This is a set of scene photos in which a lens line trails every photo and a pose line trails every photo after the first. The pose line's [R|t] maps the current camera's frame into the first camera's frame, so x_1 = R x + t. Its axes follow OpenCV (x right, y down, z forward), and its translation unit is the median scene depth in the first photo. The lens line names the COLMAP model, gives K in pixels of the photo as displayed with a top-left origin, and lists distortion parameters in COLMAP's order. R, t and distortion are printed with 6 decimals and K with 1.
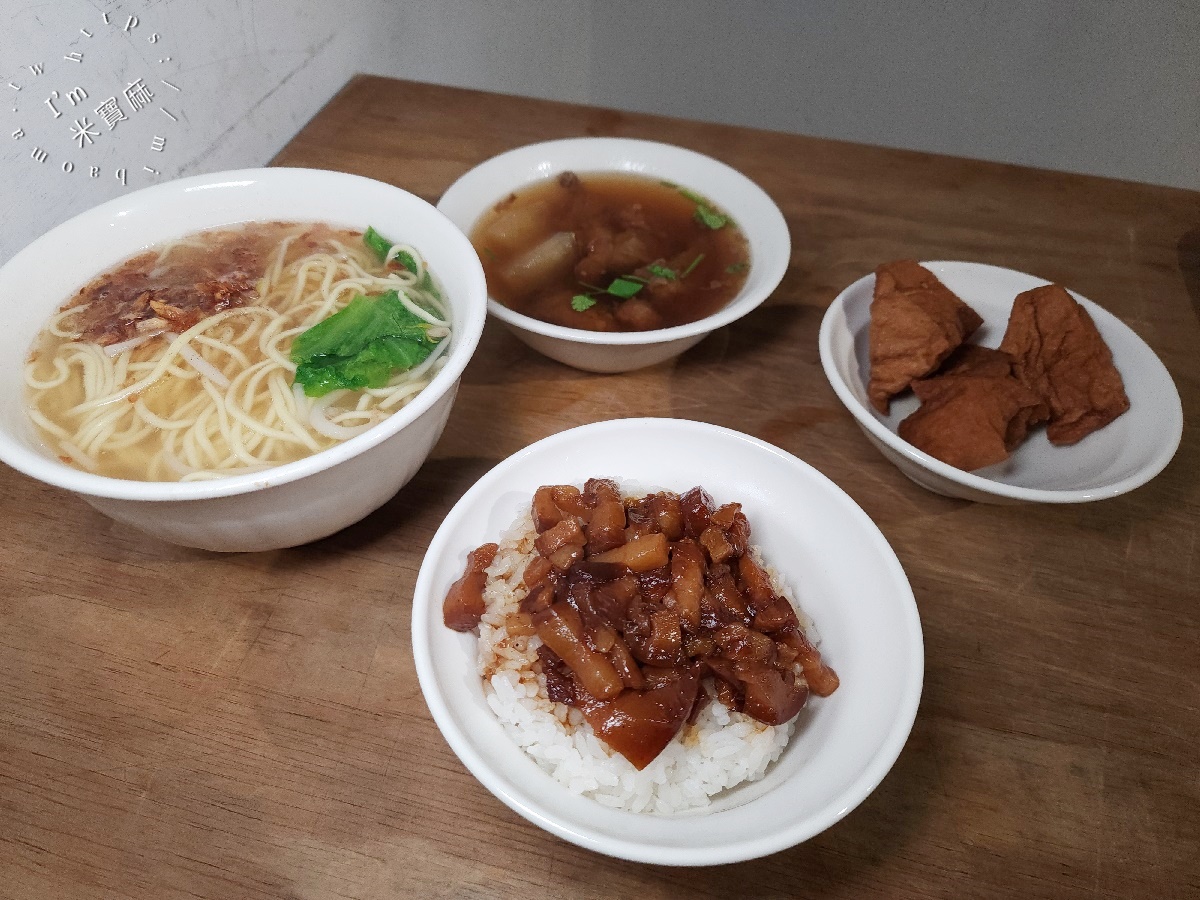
lens RADIAL K [[788.3, 0, 600.0], [0, 788.3, 450.0], [0, 0, 1]] dist [0.003490, 0.000768]
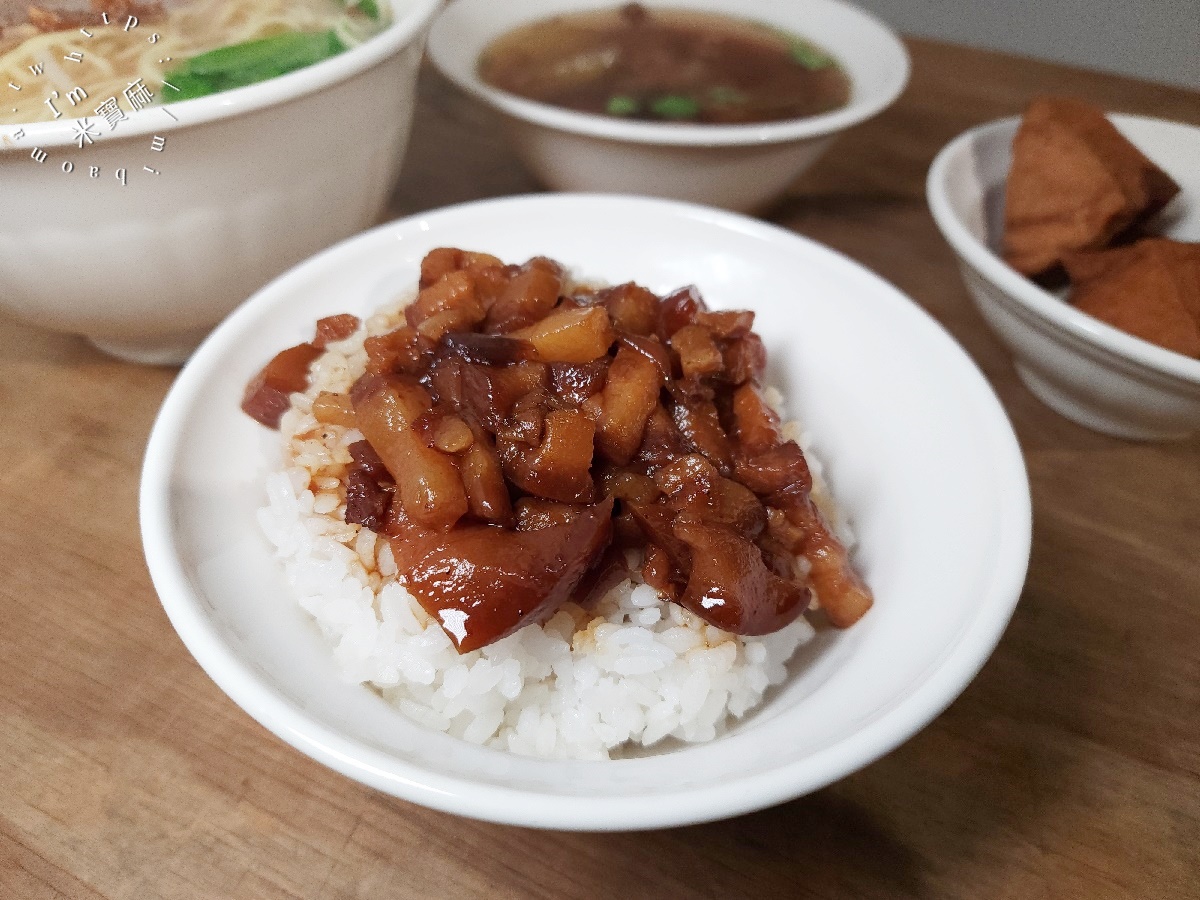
lens RADIAL K [[836.7, 0, 620.2], [0, 836.7, 451.6], [0, 0, 1]] dist [-0.033383, -0.001337]
pose [[0.983744, 0.128069, -0.125884, 0.137214], [-0.135877, 0.989171, -0.055489, 0.181878], [0.117415, 0.071692, 0.990492, 0.273908]]
